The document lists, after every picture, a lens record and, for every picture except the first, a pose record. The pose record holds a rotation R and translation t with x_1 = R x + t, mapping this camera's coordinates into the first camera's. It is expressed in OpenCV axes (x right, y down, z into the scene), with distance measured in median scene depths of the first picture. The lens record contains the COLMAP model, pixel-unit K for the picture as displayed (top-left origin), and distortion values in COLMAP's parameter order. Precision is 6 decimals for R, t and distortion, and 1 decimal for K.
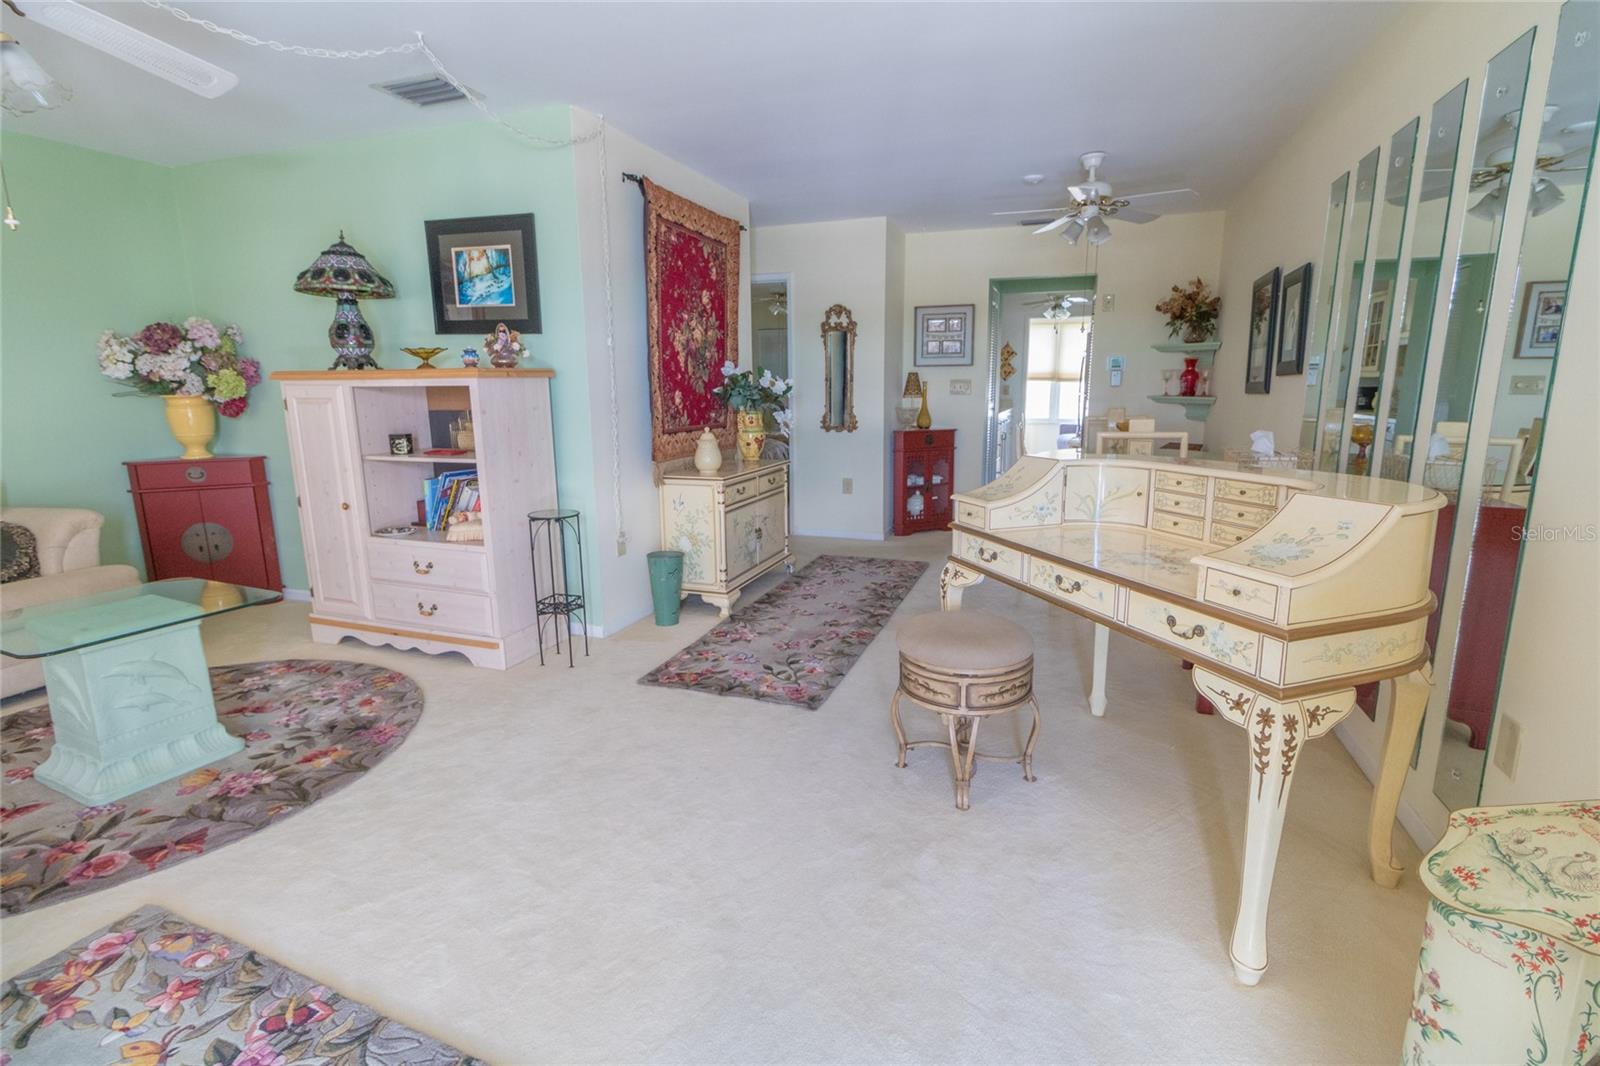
lens RADIAL K [[736.4, 0, 795.2], [0, 736.4, 529.0], [0, 0, 1]] dist [-0.000204, 0.000305]
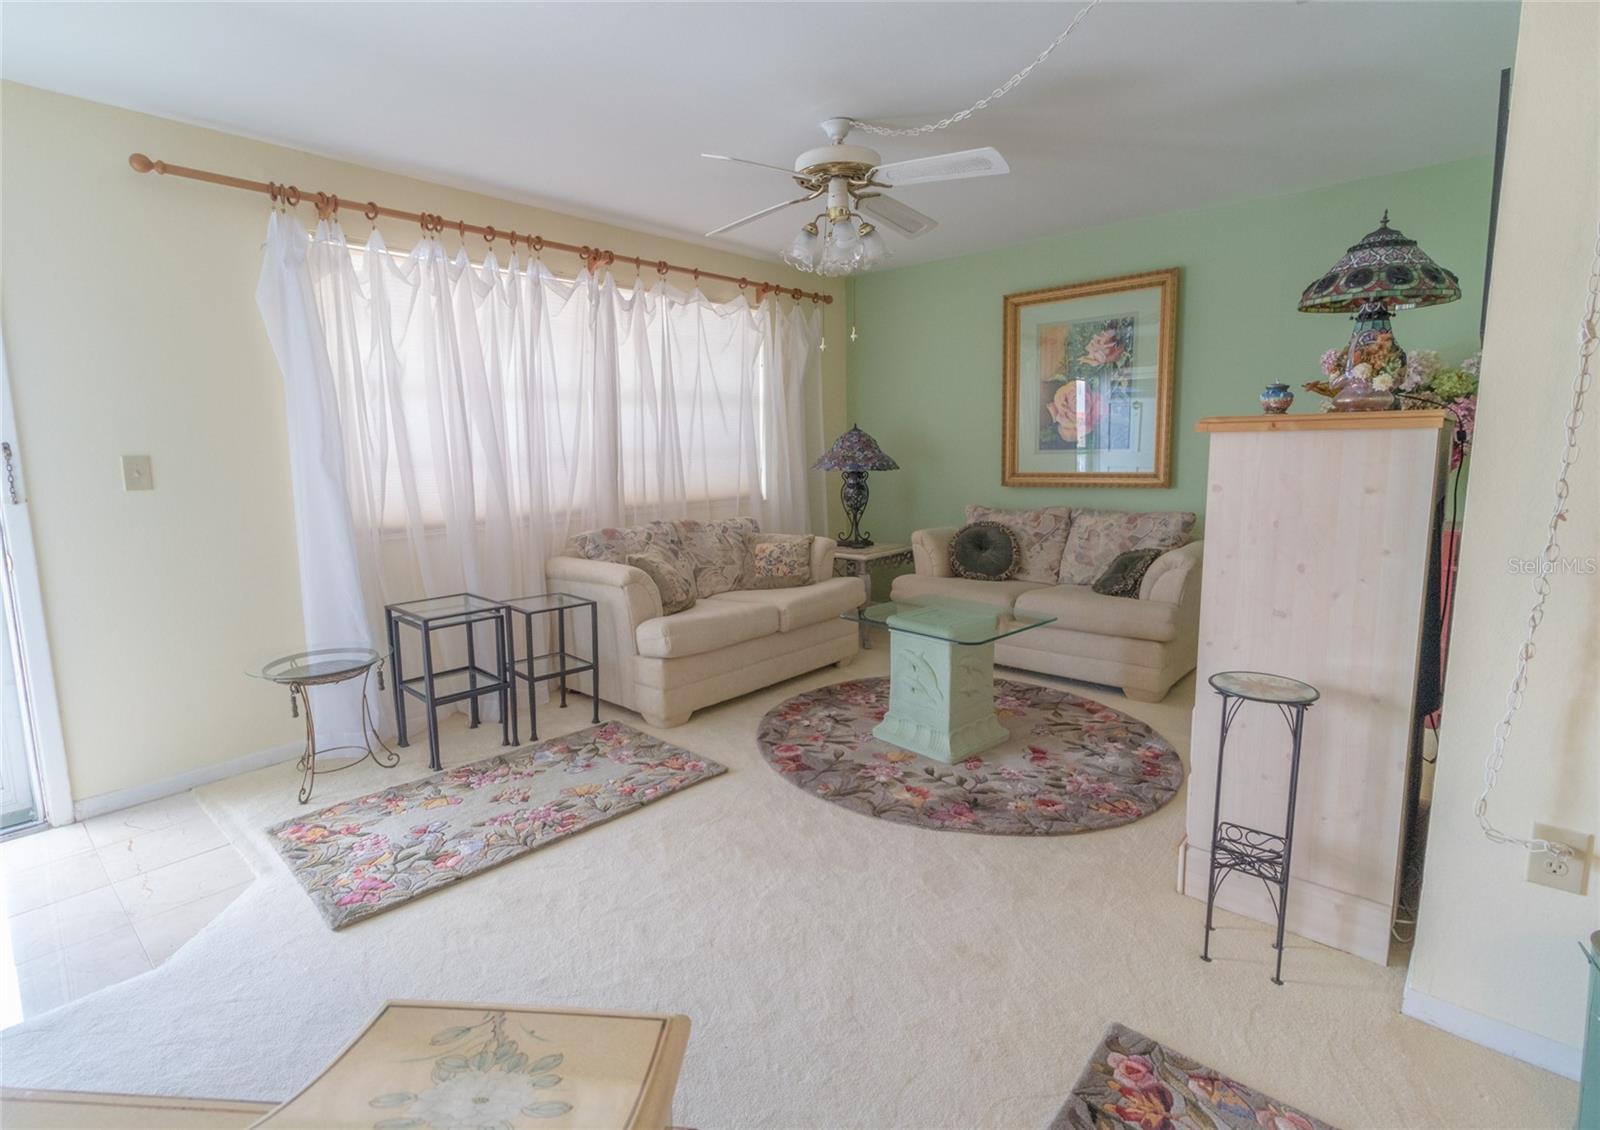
lens RADIAL K [[799.9, 0, 794.6], [0, 799.9, 555.0], [0, 0, 1]] dist [-0.000962, -0.000764]
pose [[-0.374408, 0.146191, -0.915667, 0.354224], [-0.166492, 0.960847, 0.221481, -0.206211], [0.912195, 0.235376, -0.335409, 0.976692]]
